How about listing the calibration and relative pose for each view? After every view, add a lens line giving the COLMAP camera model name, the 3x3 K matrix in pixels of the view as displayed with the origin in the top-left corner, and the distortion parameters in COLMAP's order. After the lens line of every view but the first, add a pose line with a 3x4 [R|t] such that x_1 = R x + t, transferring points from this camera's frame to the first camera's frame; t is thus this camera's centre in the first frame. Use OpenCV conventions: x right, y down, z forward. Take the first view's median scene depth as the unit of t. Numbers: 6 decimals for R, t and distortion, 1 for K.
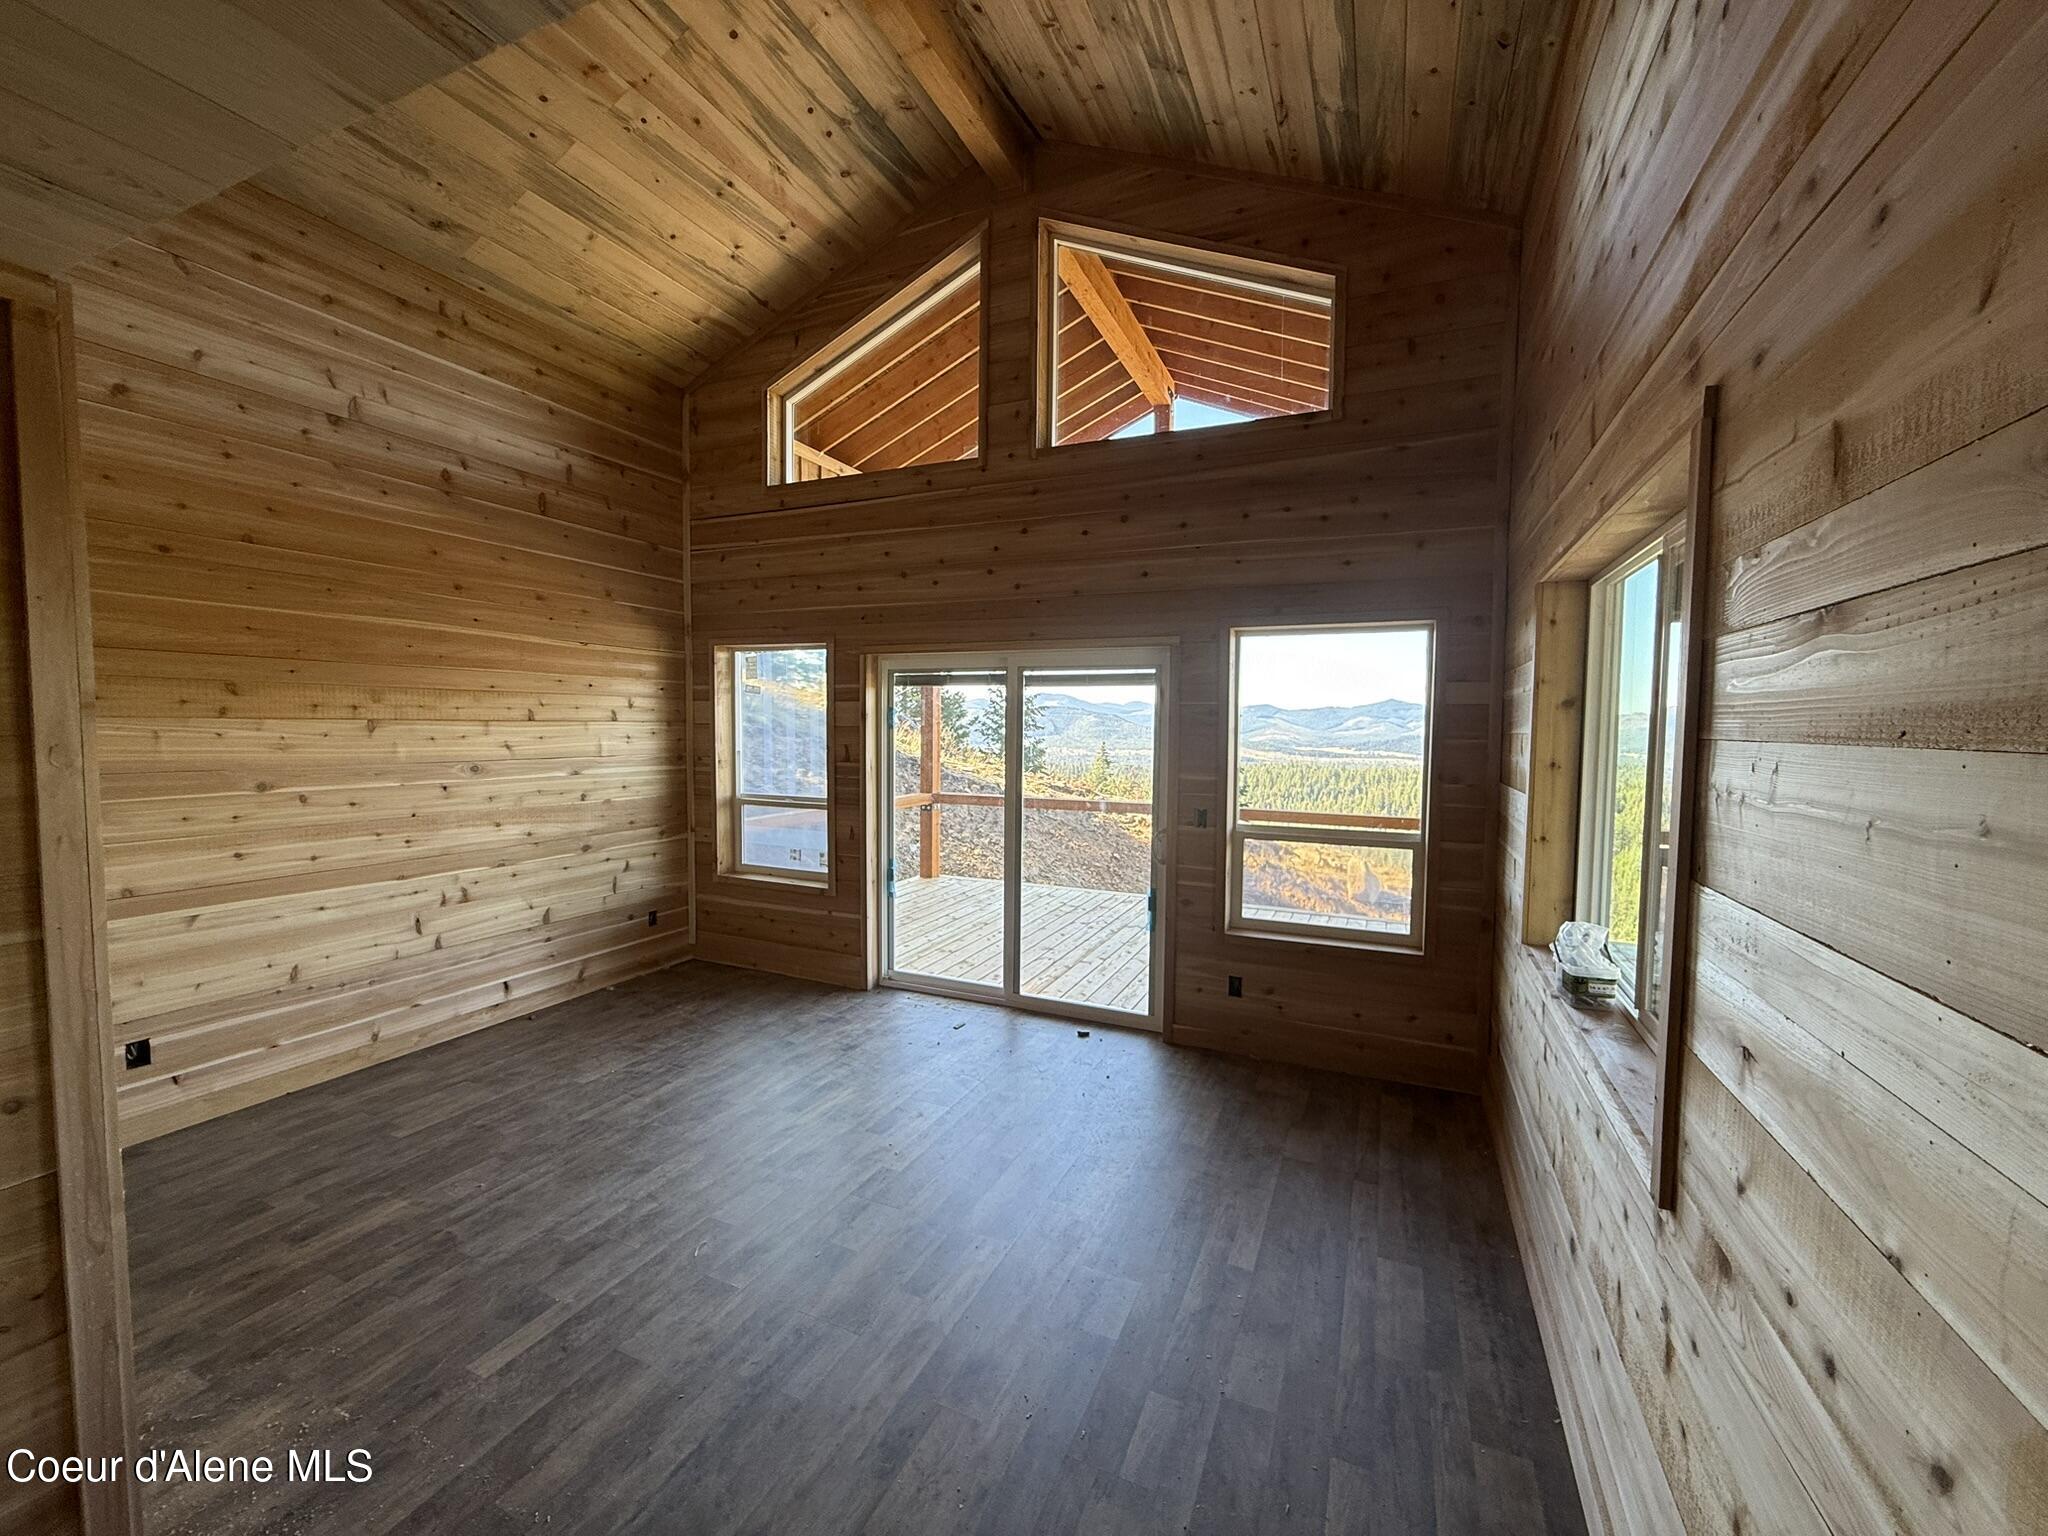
lens RADIAL K [[813.8, 0, 1023.2], [0, 813.8, 772.3], [0, 0, 1]] dist [-0.002101, 0.001008]
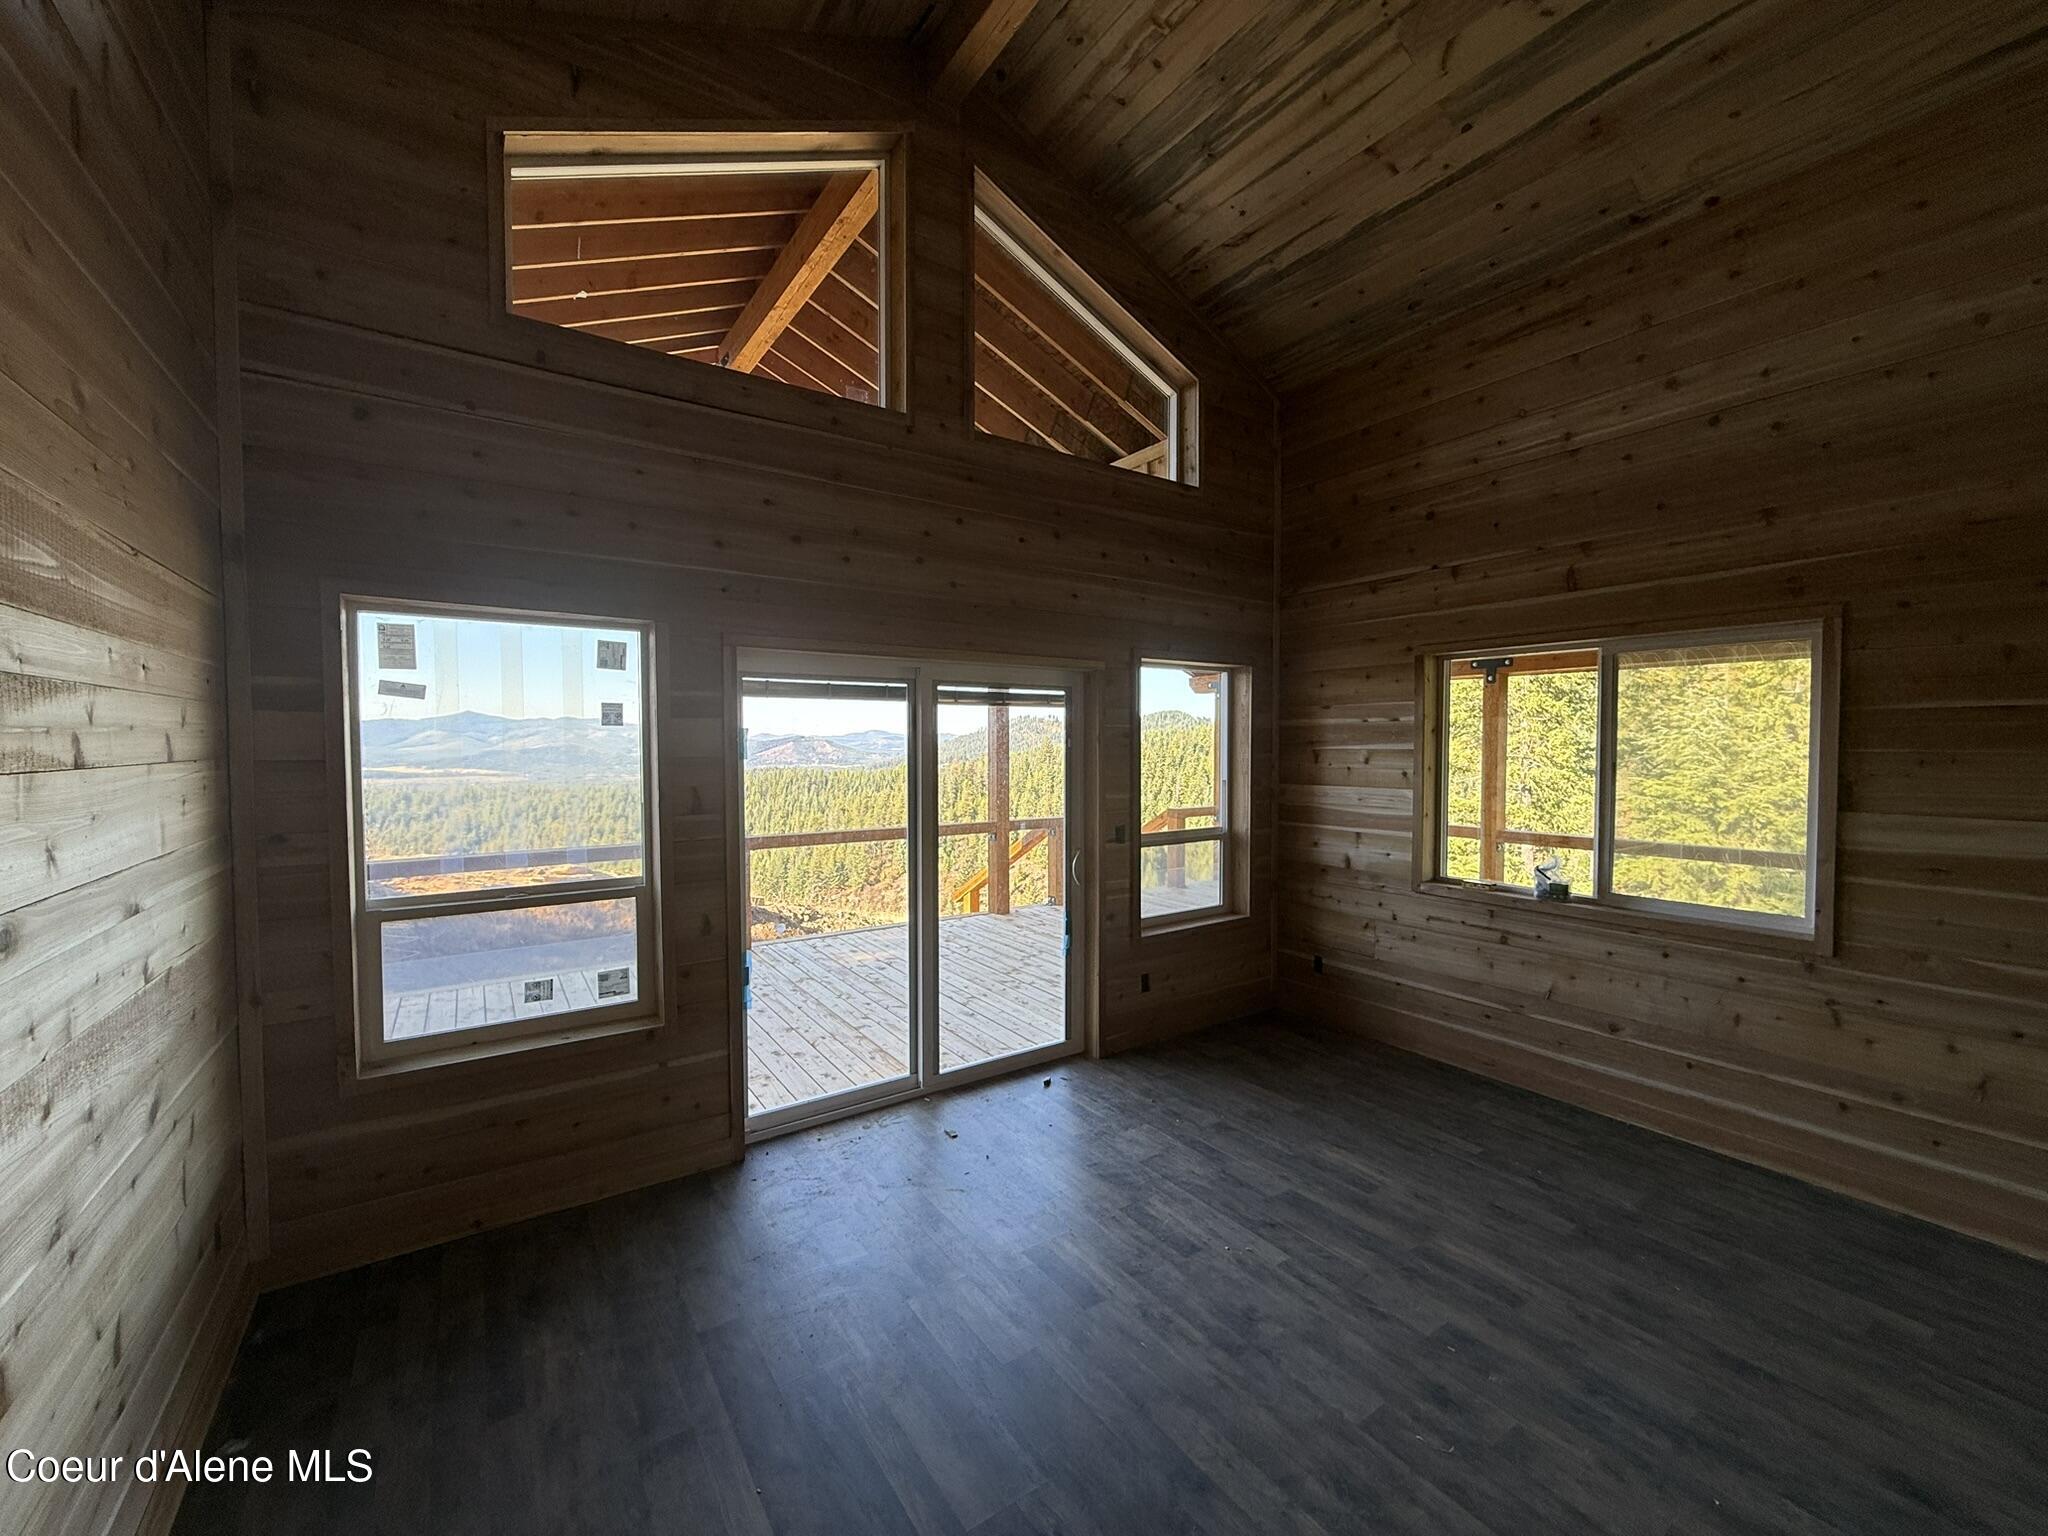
lens RADIAL K [[813.8, 0, 1022.3], [0, 813.8, 771.0], [0, 0, 1]] dist [-0.002101, 0.001008]
pose [[0.520155, -0.043915, 0.852942, -0.714803], [0.059173, 0.998130, 0.015304, -0.047304], [-0.852019, 0.042511, 0.521781, 0.527103]]
